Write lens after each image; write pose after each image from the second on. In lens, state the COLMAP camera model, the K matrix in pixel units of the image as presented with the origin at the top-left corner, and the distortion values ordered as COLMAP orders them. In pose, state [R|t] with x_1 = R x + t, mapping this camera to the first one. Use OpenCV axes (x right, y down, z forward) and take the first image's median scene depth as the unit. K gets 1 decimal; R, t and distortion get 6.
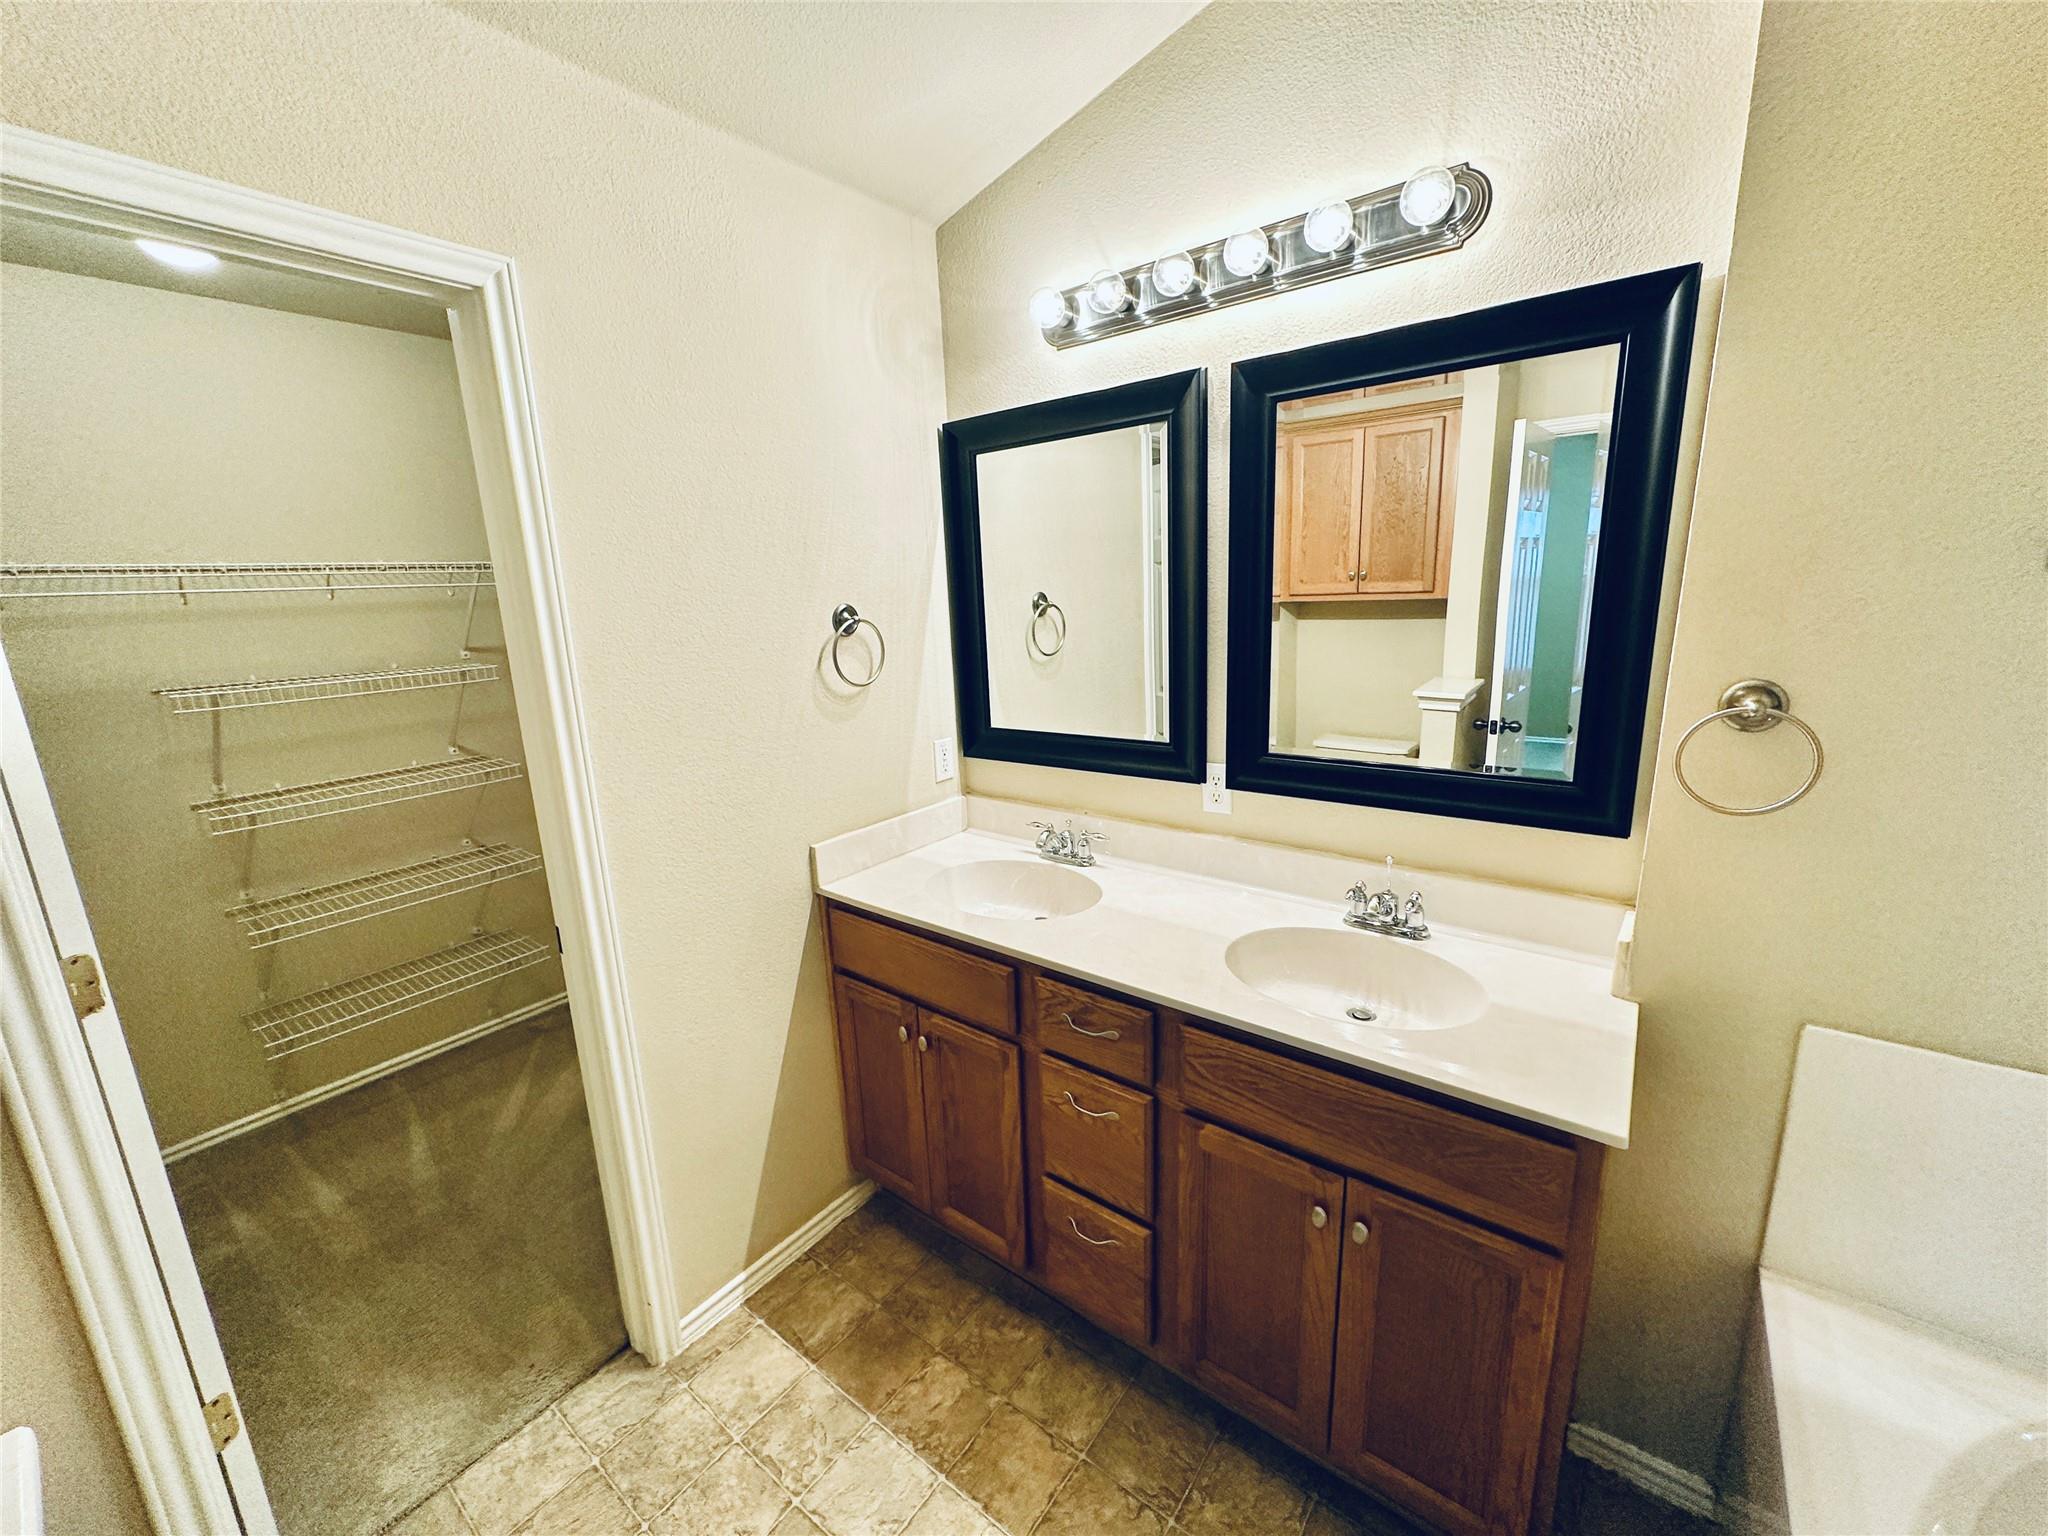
lens RADIAL K [[815.8, 0, 1018.5], [0, 815.8, 768.3], [0, 0, 1]] dist [-0.003619, 0.000852]
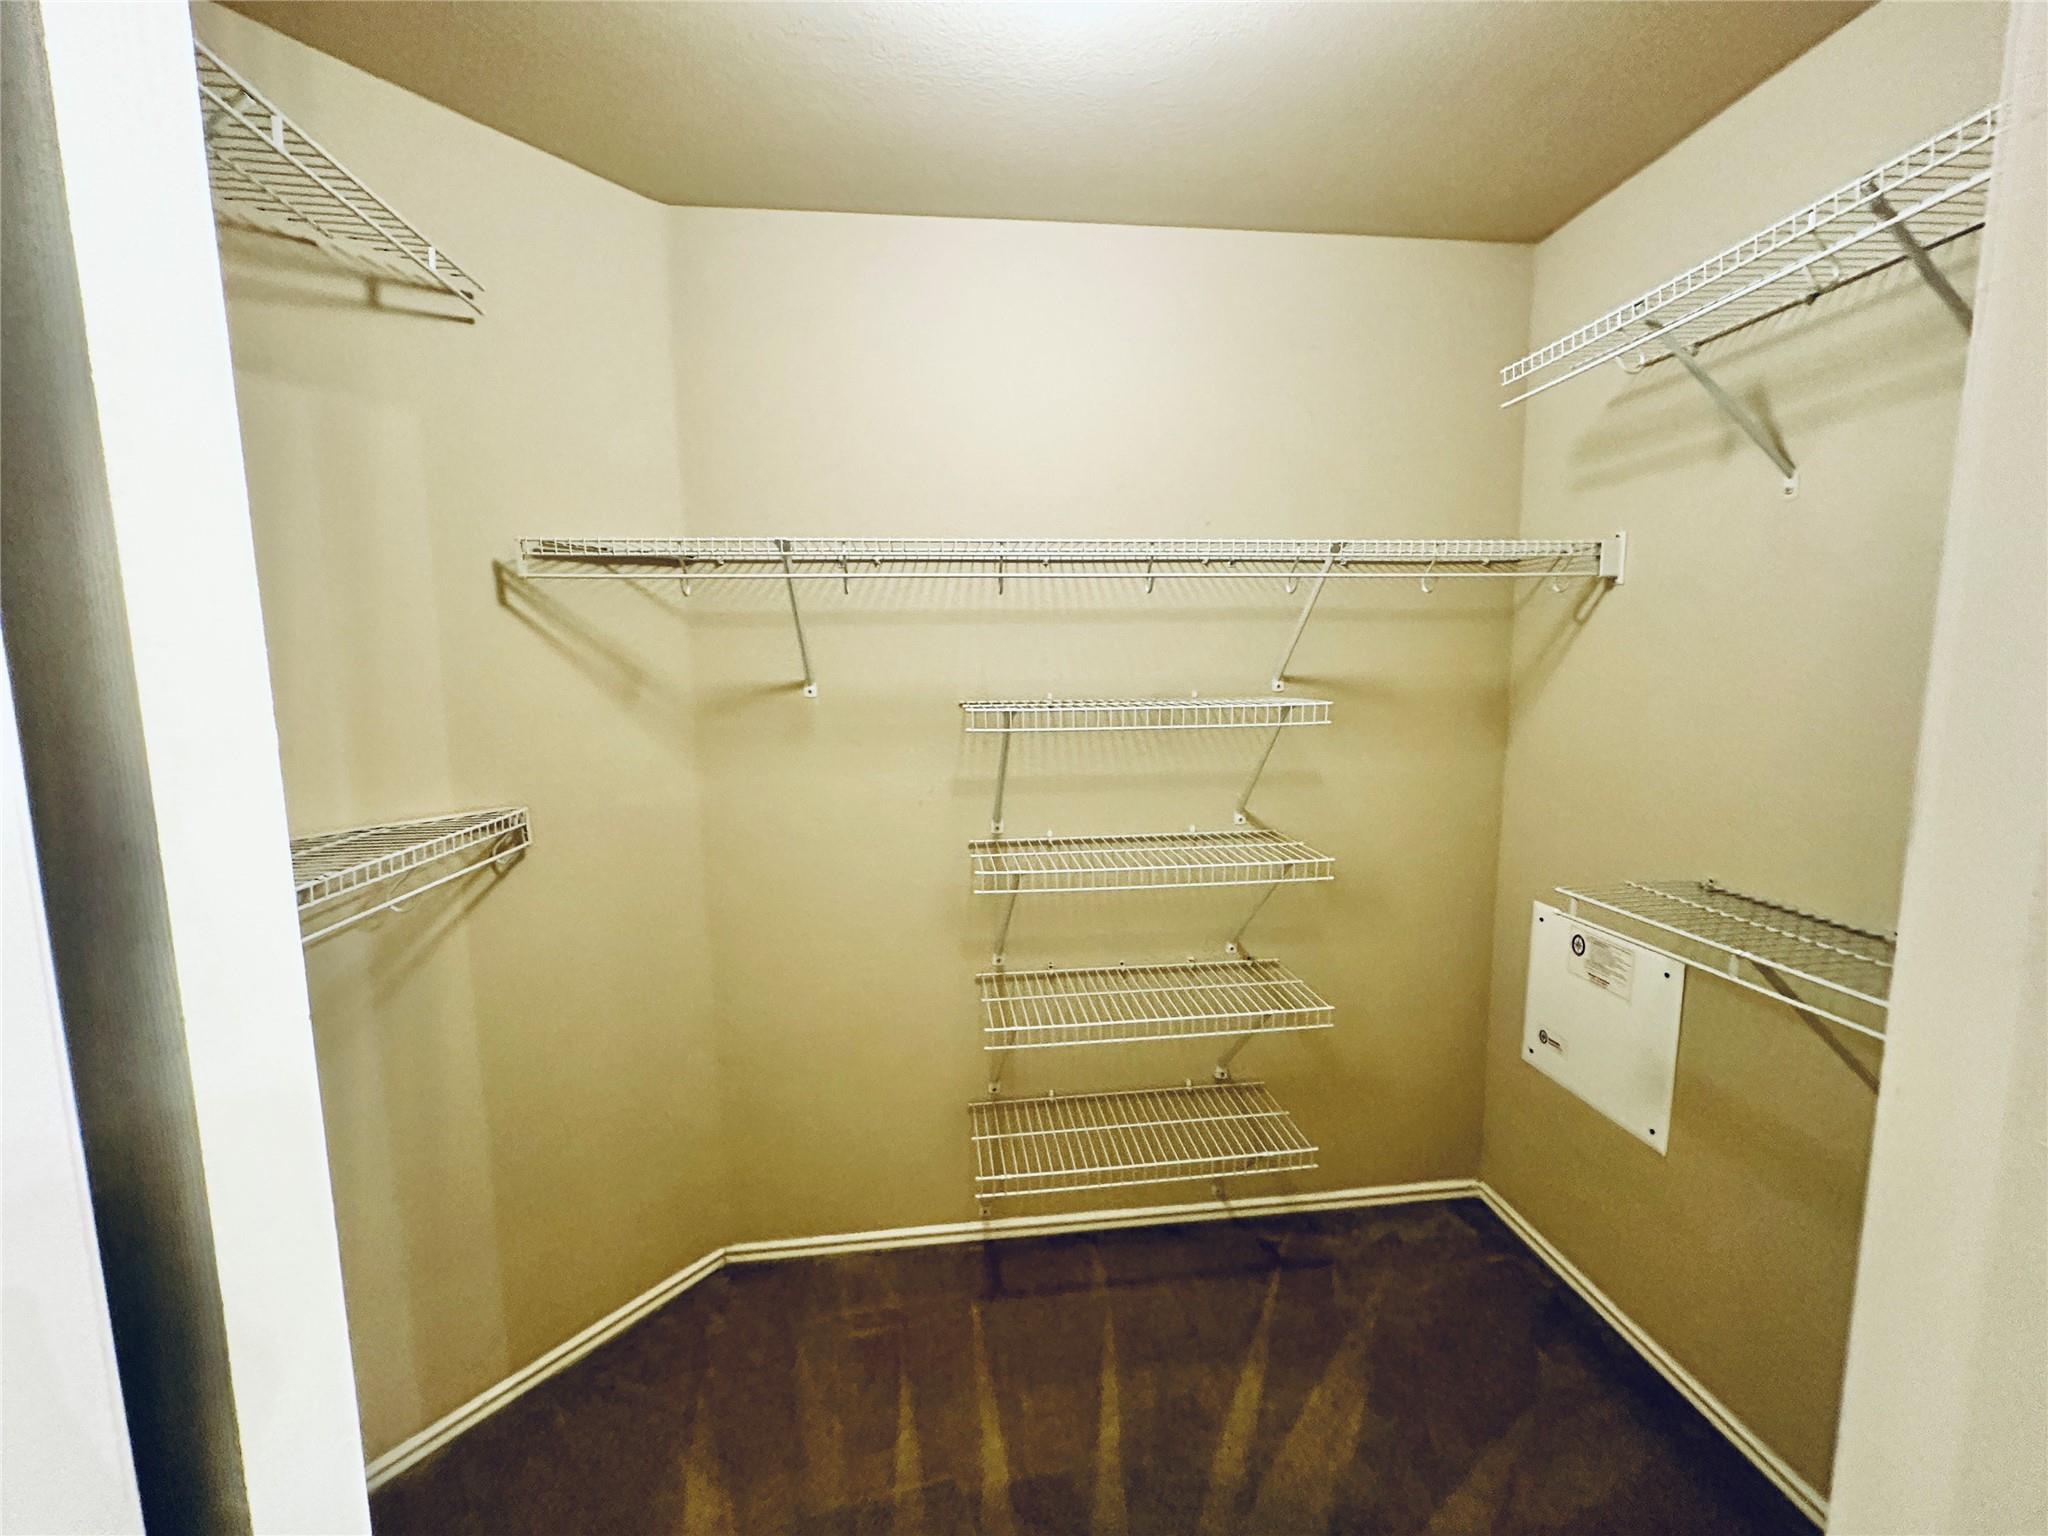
lens RADIAL K [[815.8, 0, 1026.9], [0, 815.8, 767.3], [0, 0, 1]] dist [-0.003619, 0.000852]
pose [[0.701837, 0.117297, -0.702614, -0.372462], [-0.174272, 0.984650, -0.009697, -0.029956], [0.690691, 0.129252, 0.711505, 0.407886]]
